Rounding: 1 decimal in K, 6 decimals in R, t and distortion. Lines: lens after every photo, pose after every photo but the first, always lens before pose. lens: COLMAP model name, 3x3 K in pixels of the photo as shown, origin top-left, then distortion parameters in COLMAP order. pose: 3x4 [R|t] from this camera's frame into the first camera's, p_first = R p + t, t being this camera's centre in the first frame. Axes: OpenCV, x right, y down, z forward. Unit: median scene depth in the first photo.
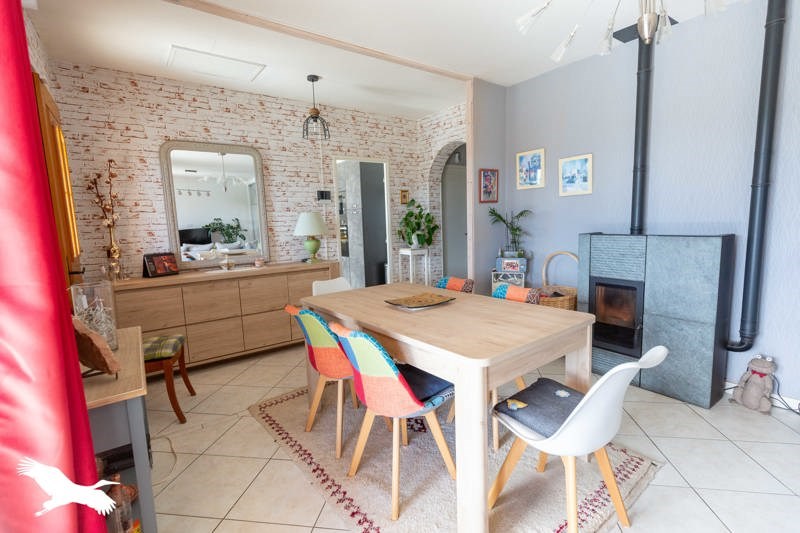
lens RADIAL K [[372.3, 0, 397.2], [0, 372.3, 267.4], [0, 0, 1]] dist [0.000369, -0.000180]
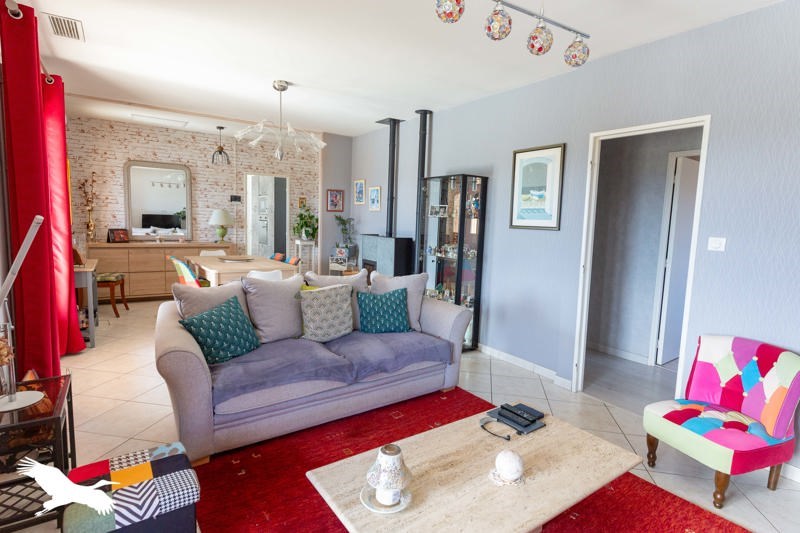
lens RADIAL K [[426.9, 0, 401.9], [0, 426.9, 265.7], [0, 0, 1]] dist [-0.000435, -0.000498]
pose [[0.996959, 0.071968, -0.029906, 0.648928], [-0.072570, 0.997171, -0.019578, 0.067507], [0.028412, 0.021688, 0.999361, -0.806632]]
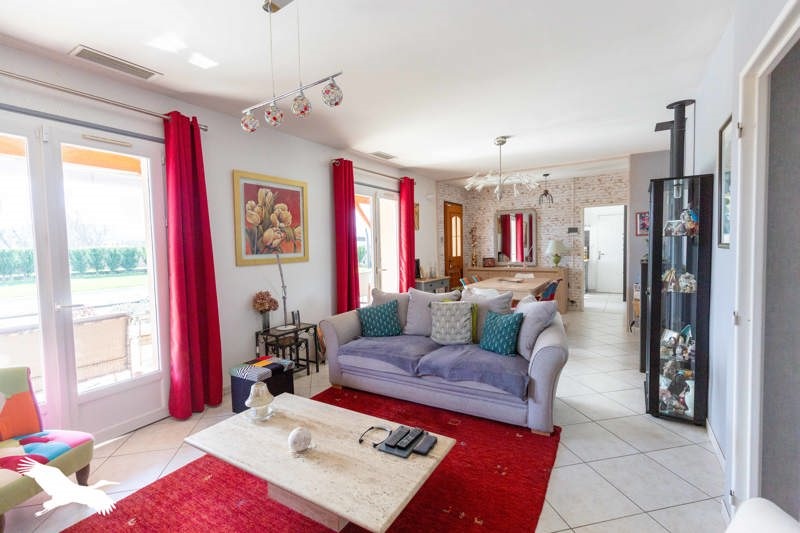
lens RADIAL K [[358.4, 0, 400.0], [0, 358.4, 266.5], [0, 0, 1]] dist [0.000579, -0.000005]
pose [[0.353230, 0.076370, -0.932414, 1.308623], [-0.109790, 0.993160, 0.039753, -0.010907], [0.929072, 0.088328, 0.359198, -0.370912]]
